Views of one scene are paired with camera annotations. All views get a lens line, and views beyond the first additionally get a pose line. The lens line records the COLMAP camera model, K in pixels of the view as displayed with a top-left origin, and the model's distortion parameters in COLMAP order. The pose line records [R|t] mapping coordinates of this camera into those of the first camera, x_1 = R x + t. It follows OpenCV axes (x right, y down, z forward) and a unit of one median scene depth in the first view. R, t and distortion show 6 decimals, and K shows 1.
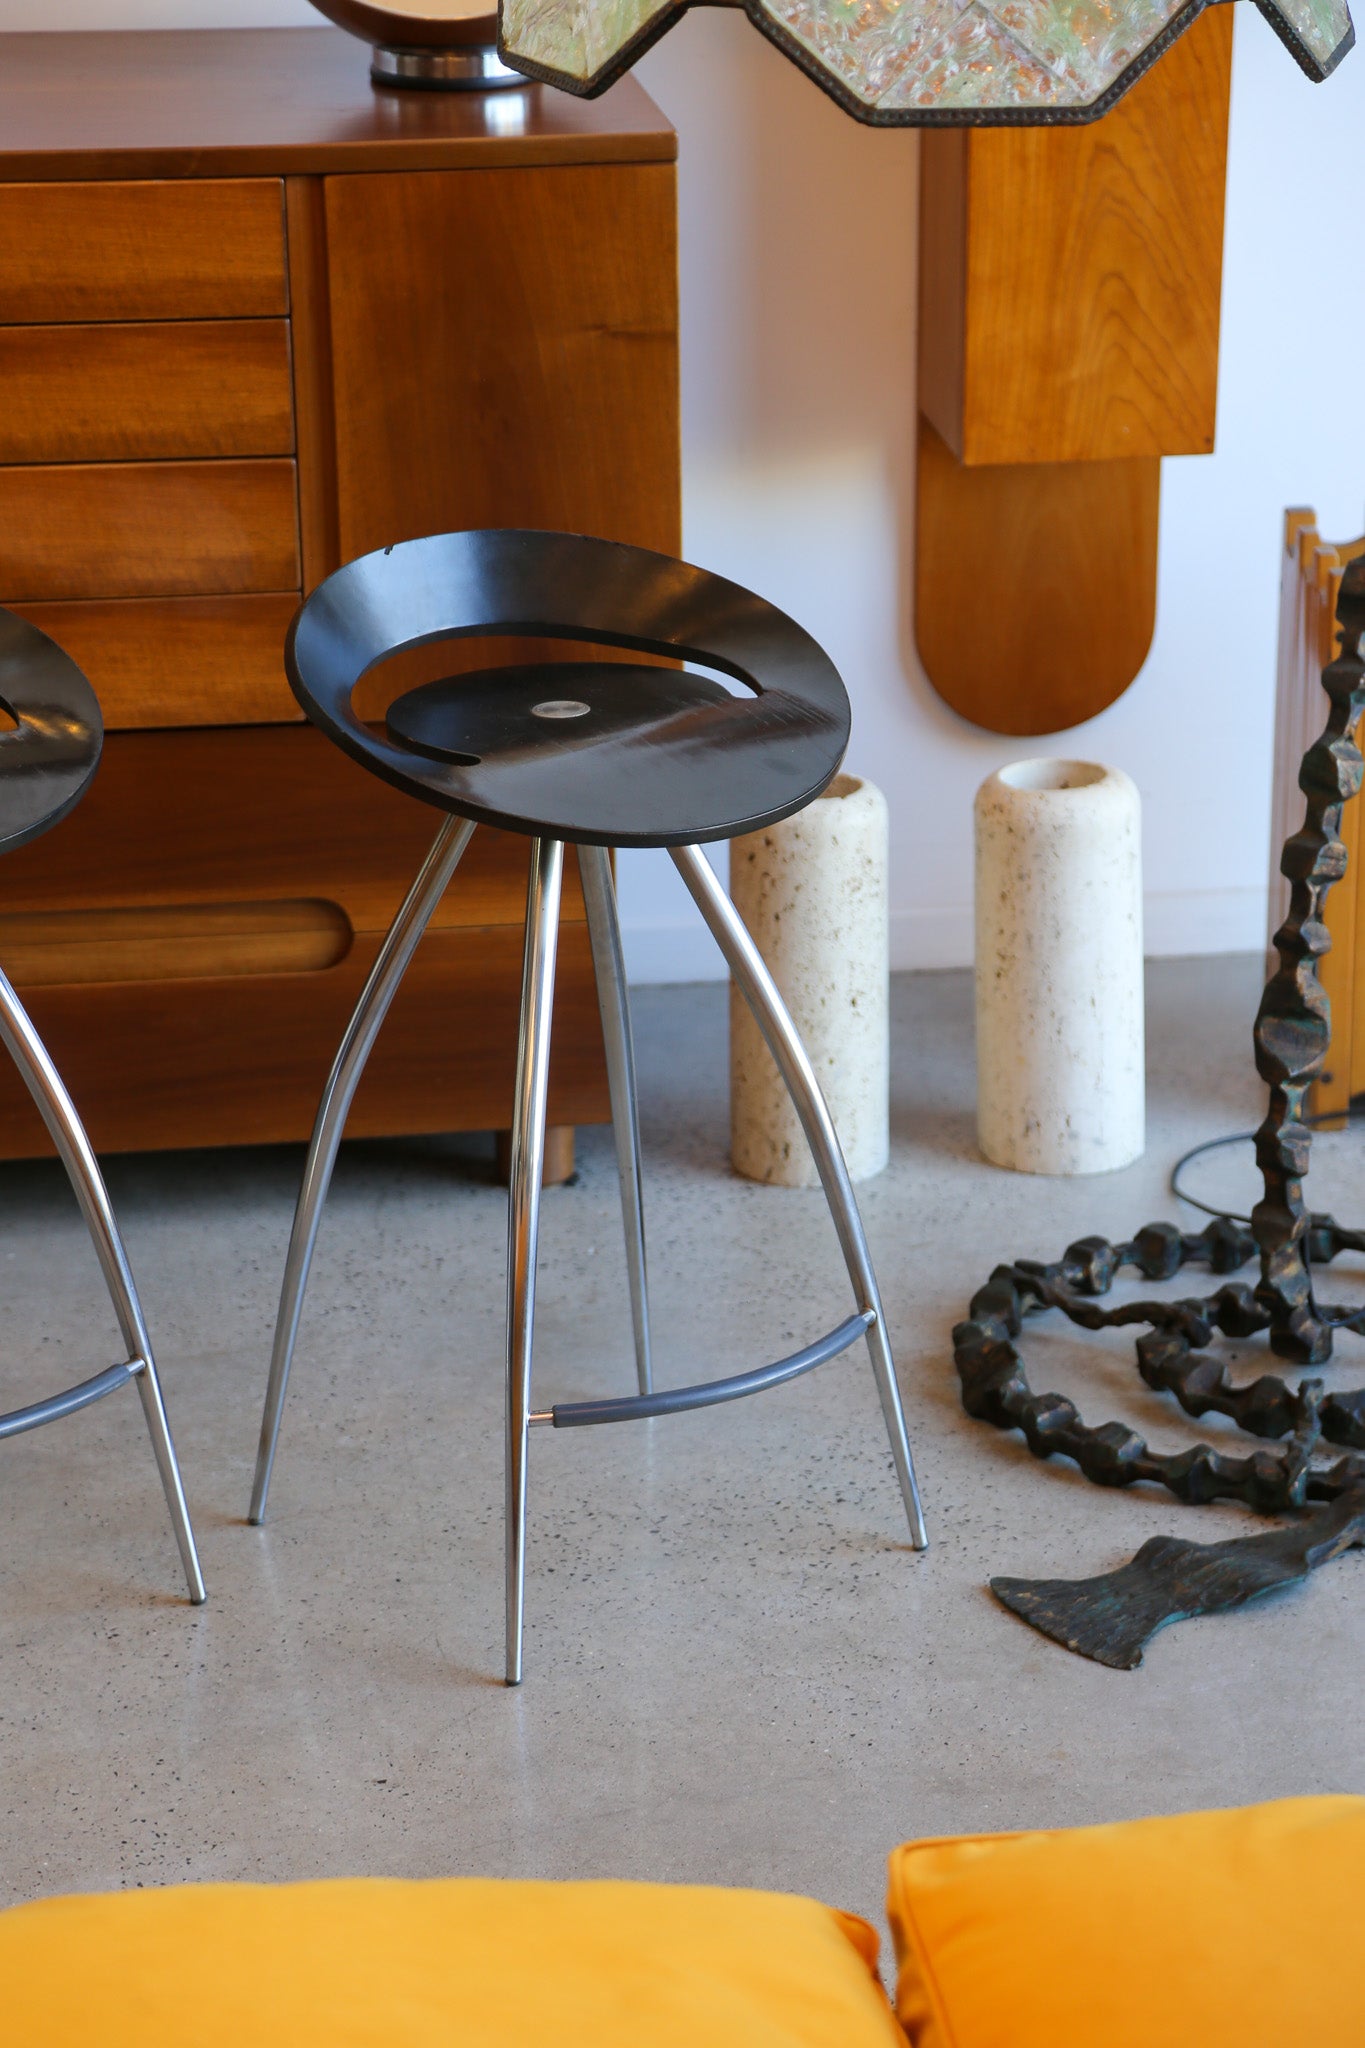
lens RADIAL K [[5662.2, 0, 681.9], [0, 5662.2, 1052.3], [0, 0, 1]] dist [0.639565, -0.721540]
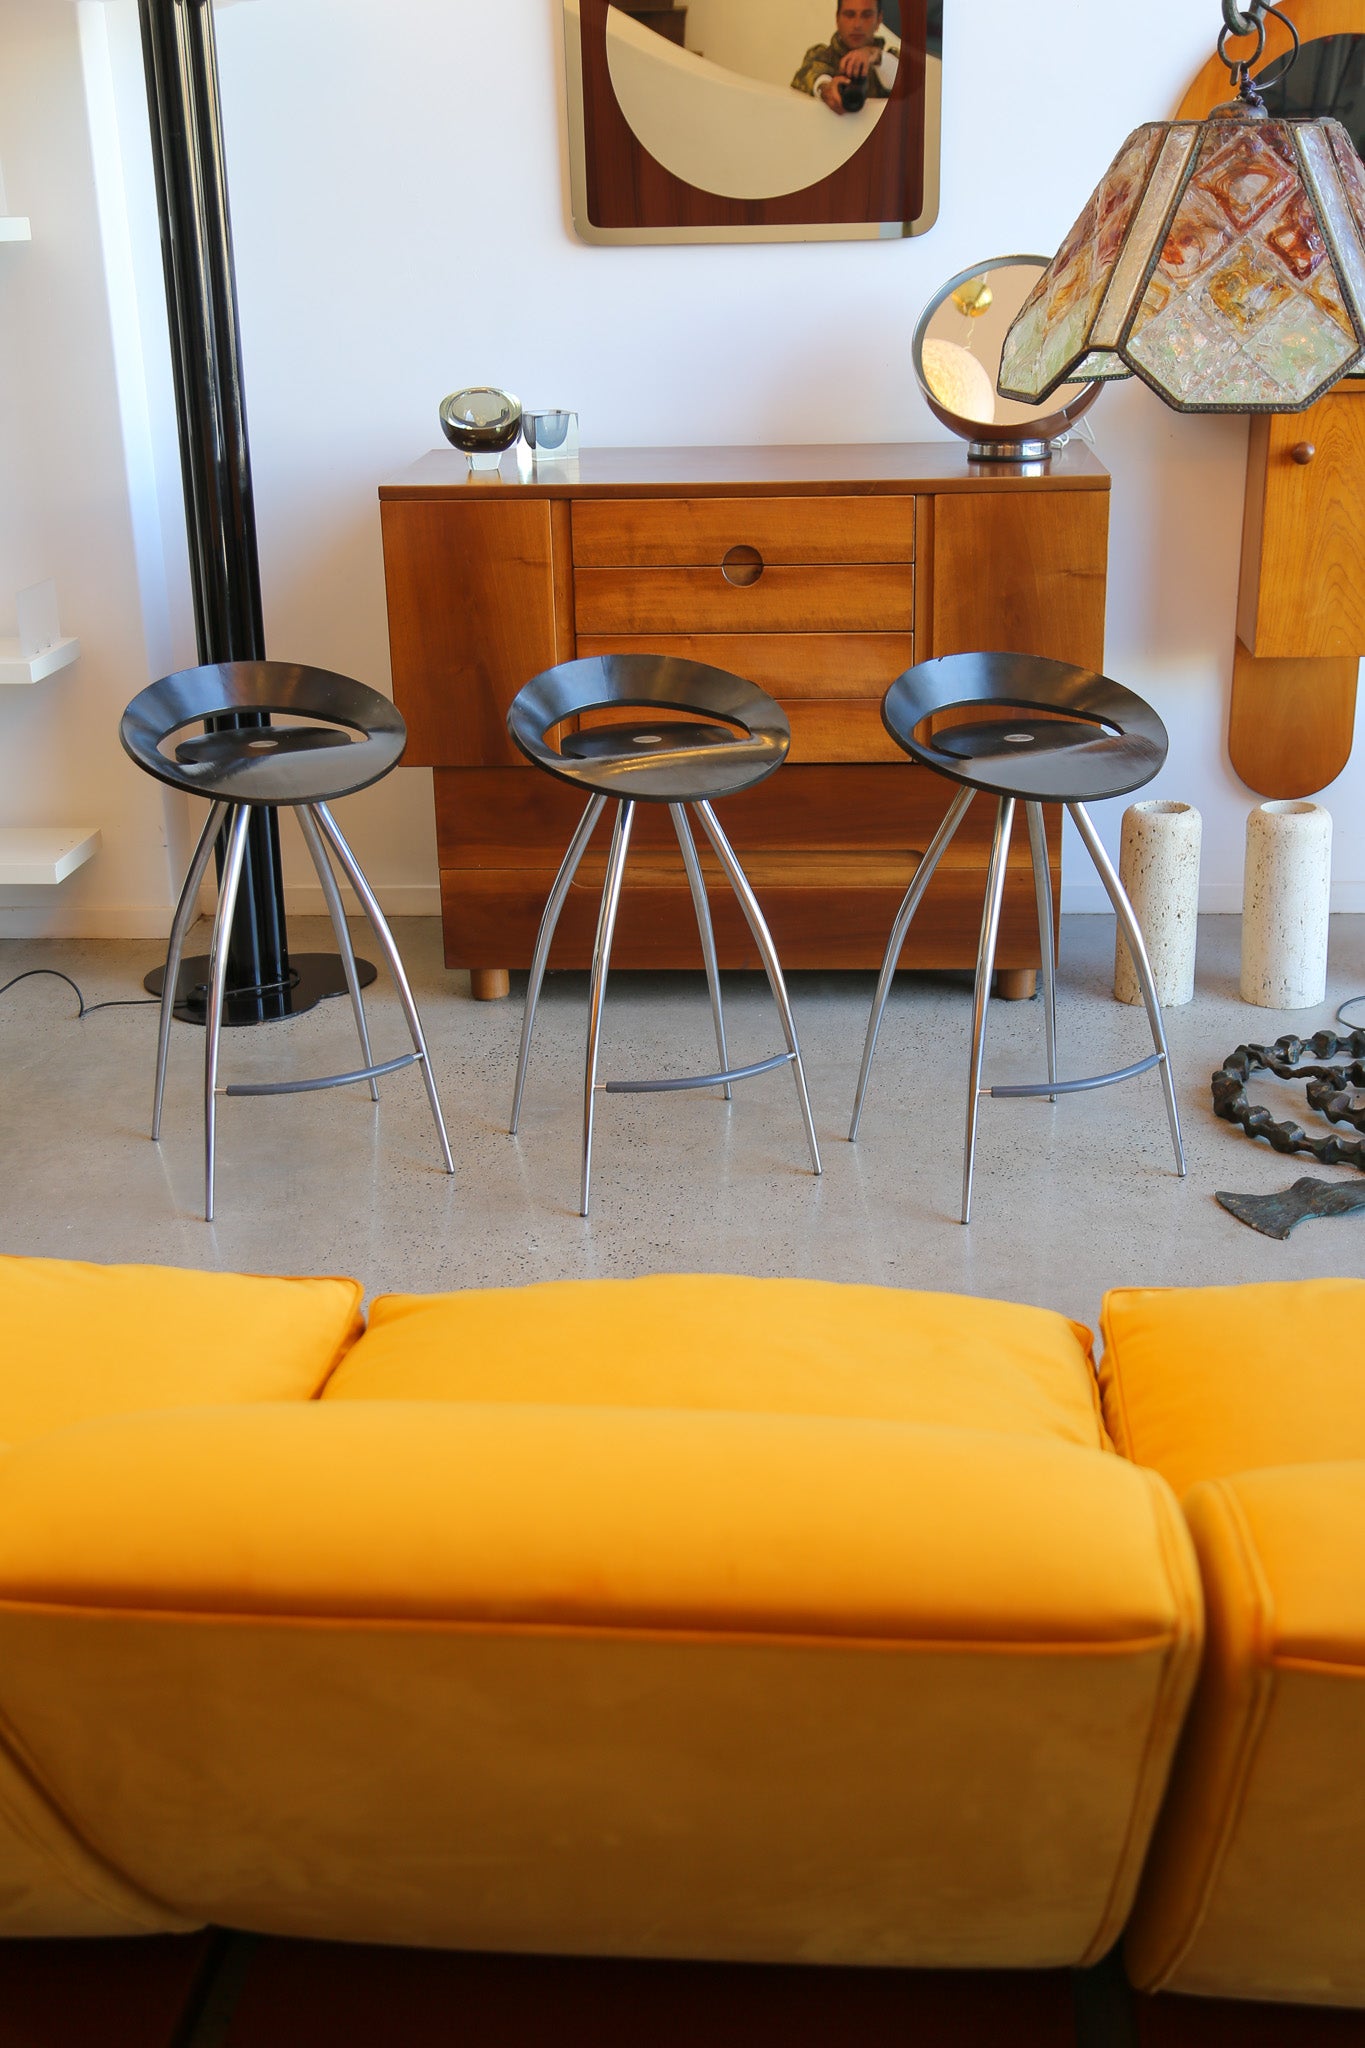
lens RADIAL K [[2405.8, 0, 688.4], [0, 2405.8, 1045.7], [0, 0, 1]] dist [0.075274, 0.008615]
pose [[0.978656, 0.060583, -0.196373, 0.033285], [-0.057931, 0.998135, 0.019224, 0.033103], [0.197172, -0.007438, 0.980341, 0.133160]]
